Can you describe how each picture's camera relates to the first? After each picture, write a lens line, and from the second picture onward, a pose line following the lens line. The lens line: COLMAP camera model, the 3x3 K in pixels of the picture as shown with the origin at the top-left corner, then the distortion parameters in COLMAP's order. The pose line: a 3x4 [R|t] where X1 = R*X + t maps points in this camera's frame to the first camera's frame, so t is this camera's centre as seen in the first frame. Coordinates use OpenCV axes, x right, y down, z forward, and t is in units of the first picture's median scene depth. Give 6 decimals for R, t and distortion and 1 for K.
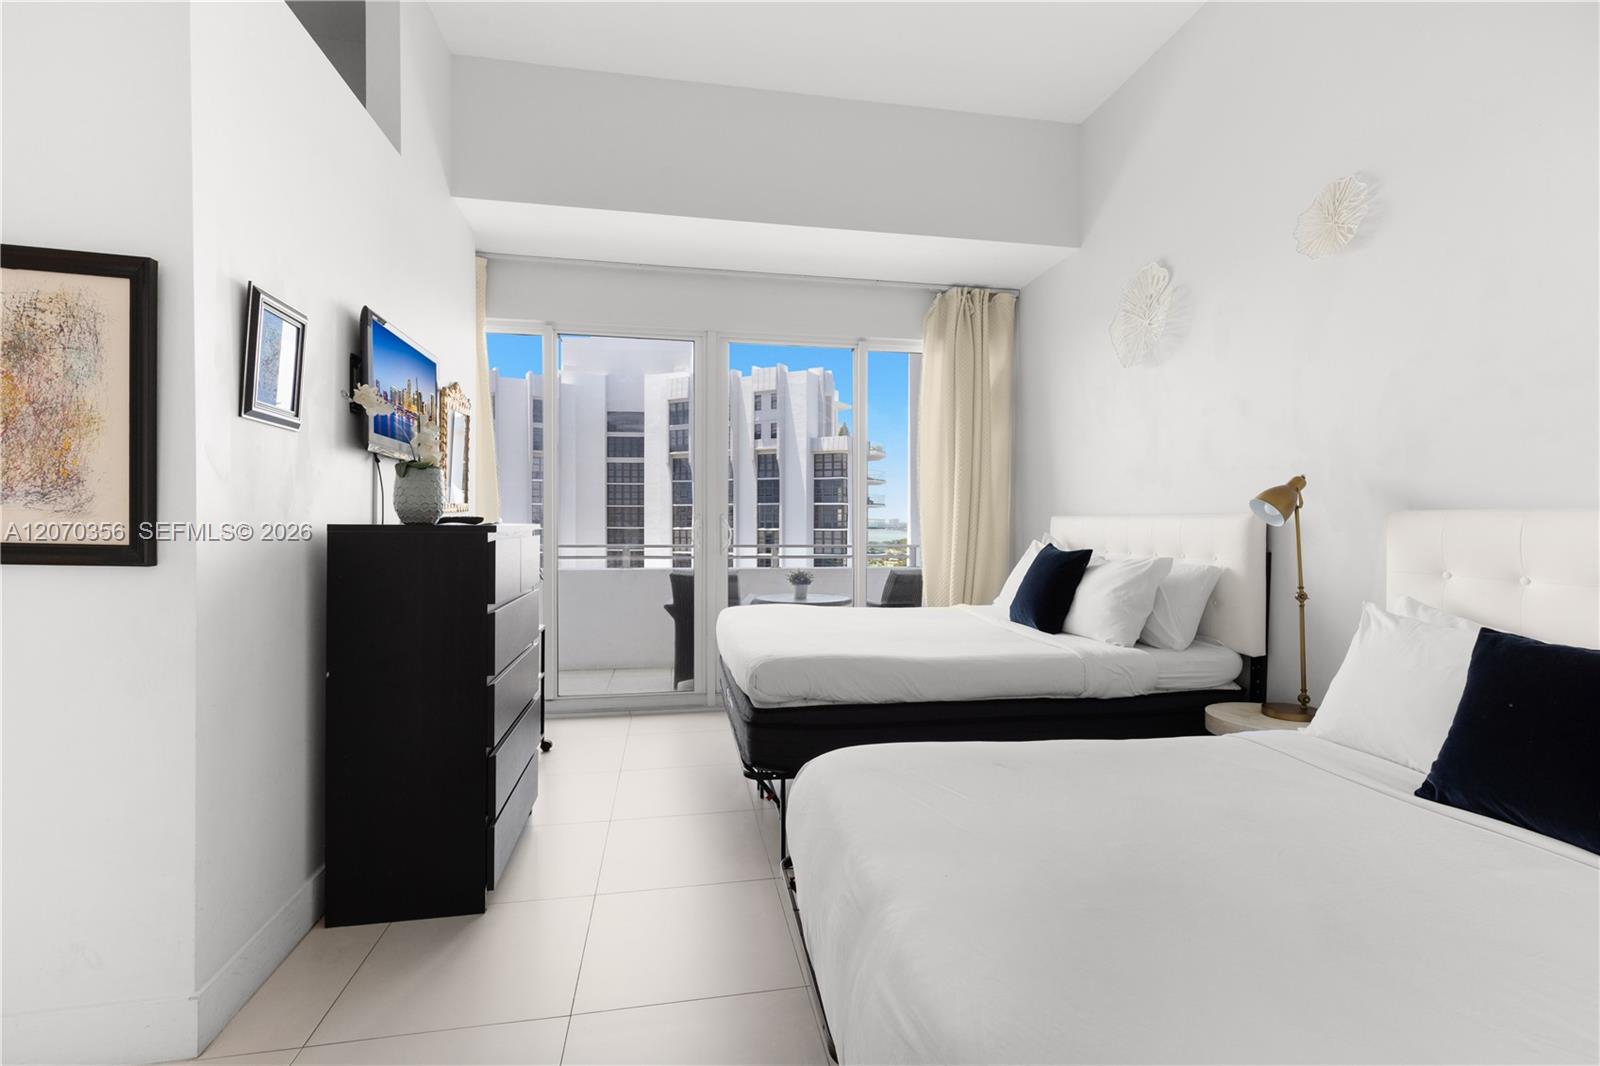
lens RADIAL K [[728.4, 0, 806.7], [0, 728.4, 518.6], [0, 0, 1]] dist [0.004072, -0.000008]
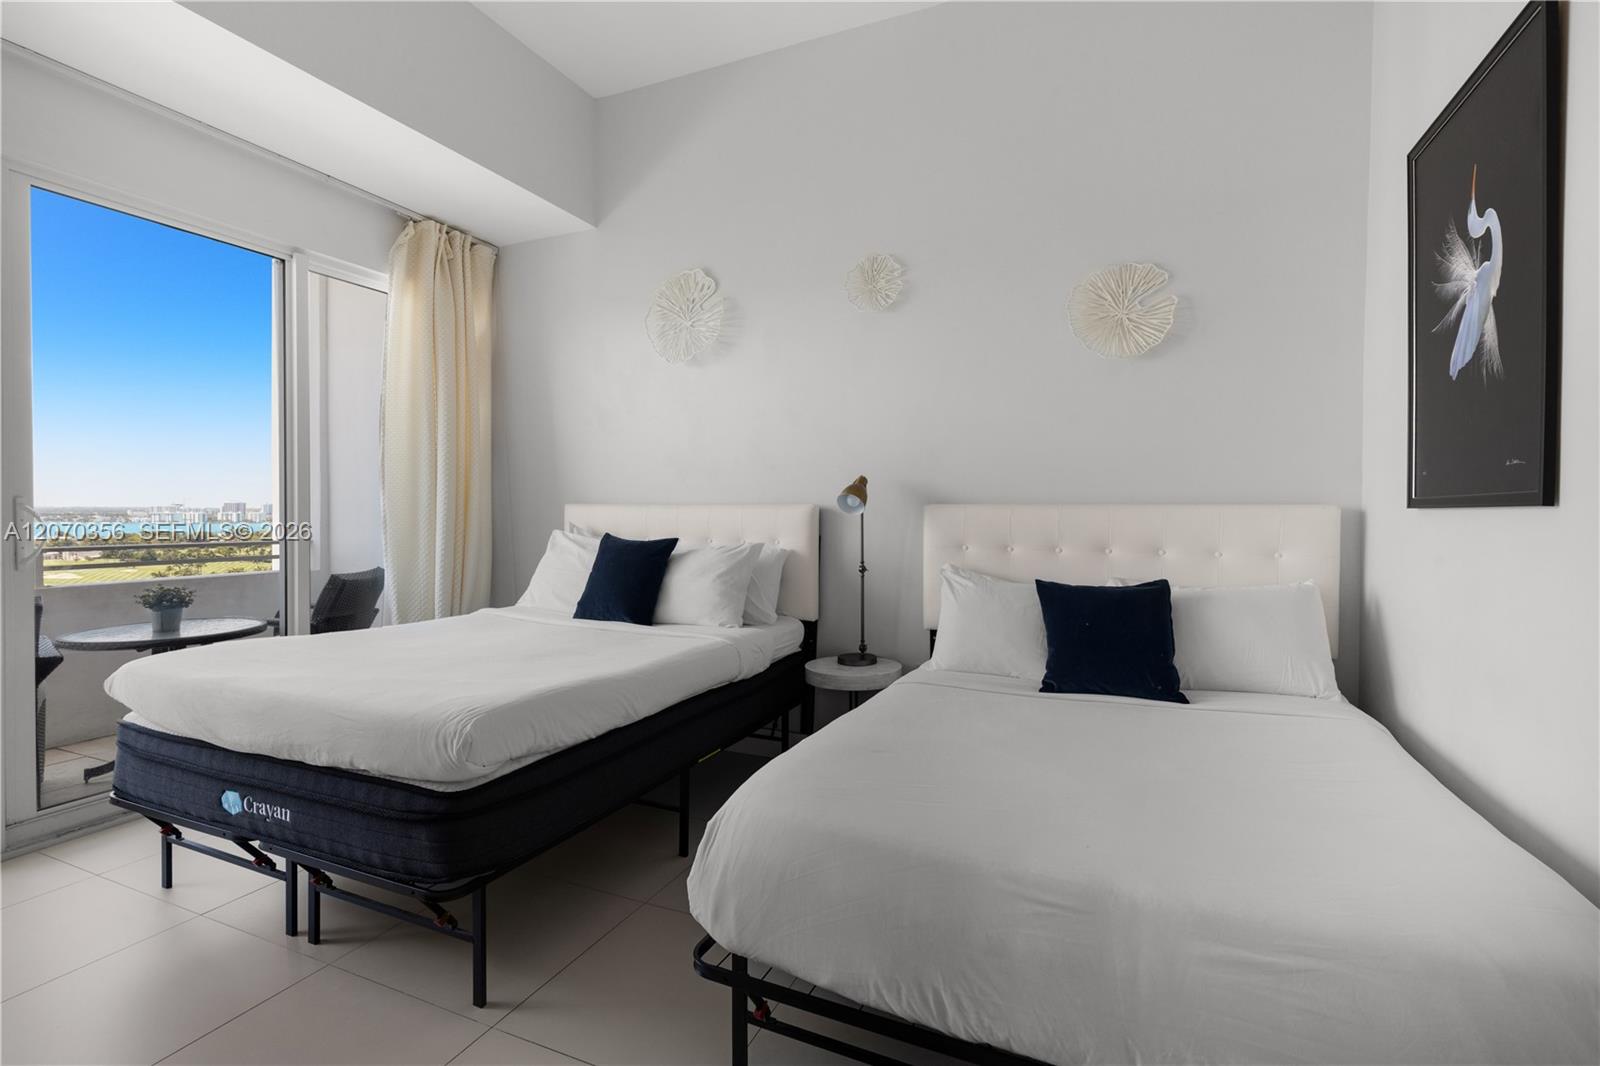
lens RADIAL K [[728.4, 0, 806.7], [0, 728.4, 518.6], [0, 0, 1]] dist [0.004072, -0.000008]
pose [[0.549781, -0.011642, 0.835228, -0.333730], [-0.006495, 0.999813, 0.018211, -0.004630], [-0.835284, -0.015437, 0.549603, 0.268597]]
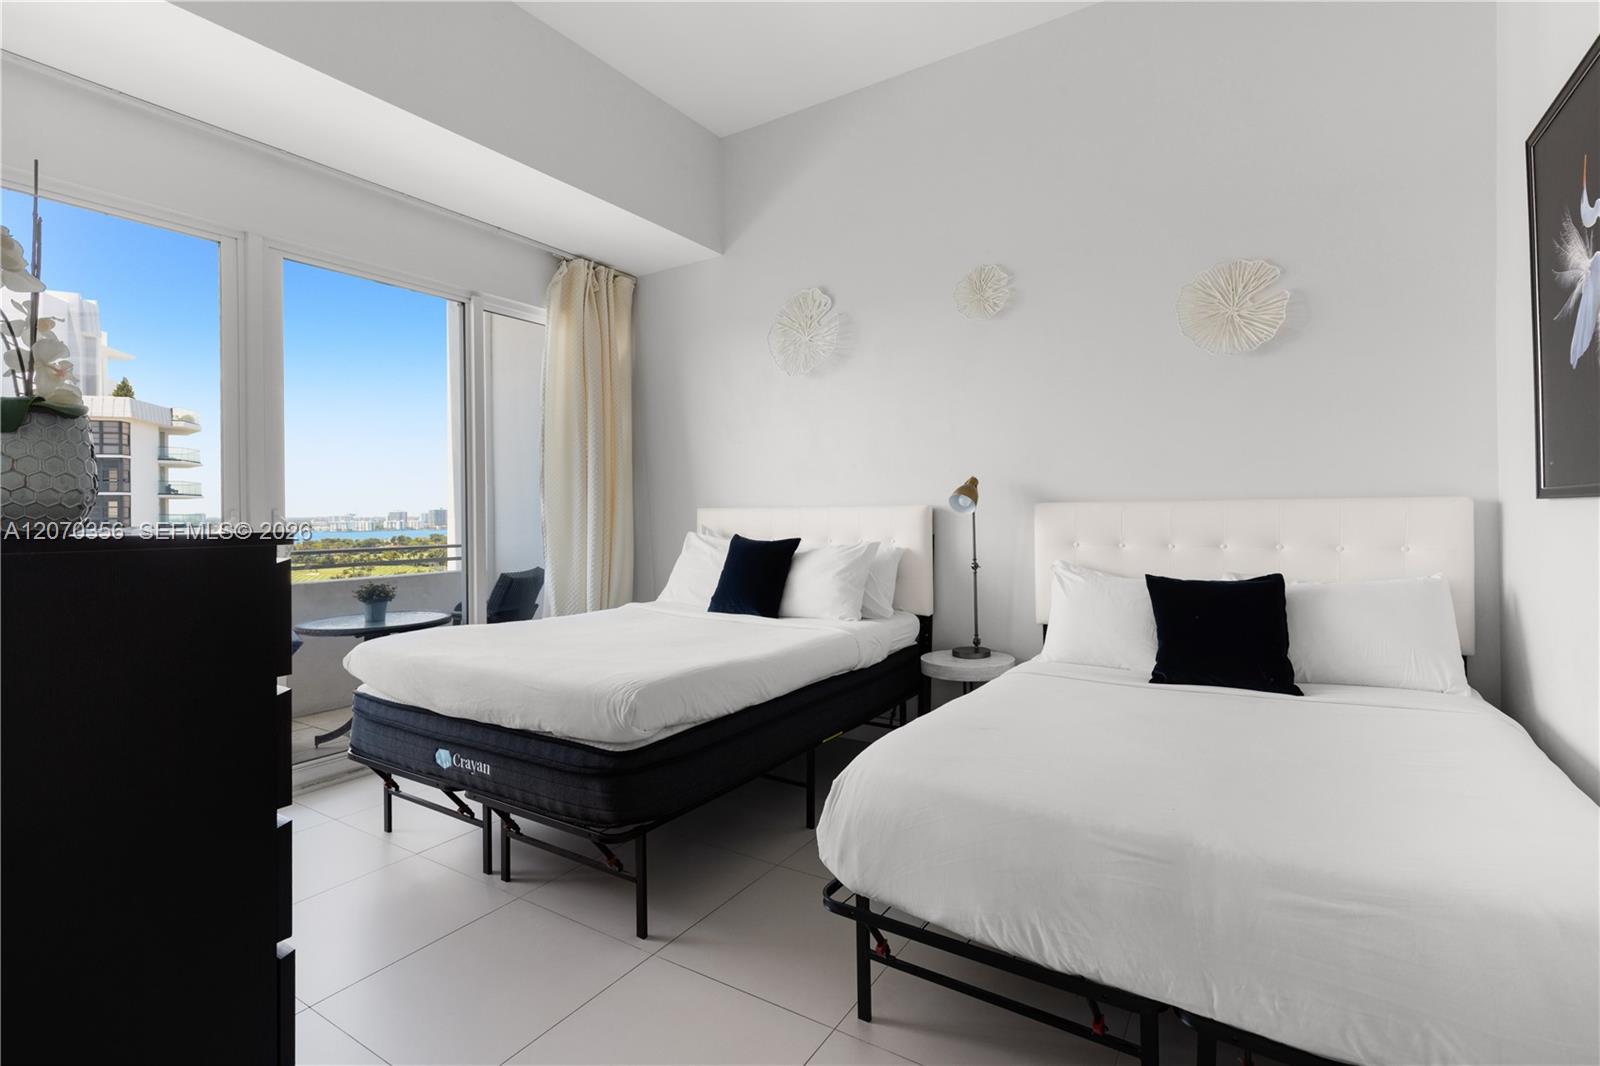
lens RADIAL K [[733.3, 0, 820.0], [0, 733.3, 508.6], [0, 0, 1]] dist [0.002357, 0.000082]
pose [[0.662786, -0.008799, 0.748757, -0.388206], [0.009952, 0.999946, 0.002942, -0.005106], [-0.748743, 0.005502, 0.662838, 0.224658]]
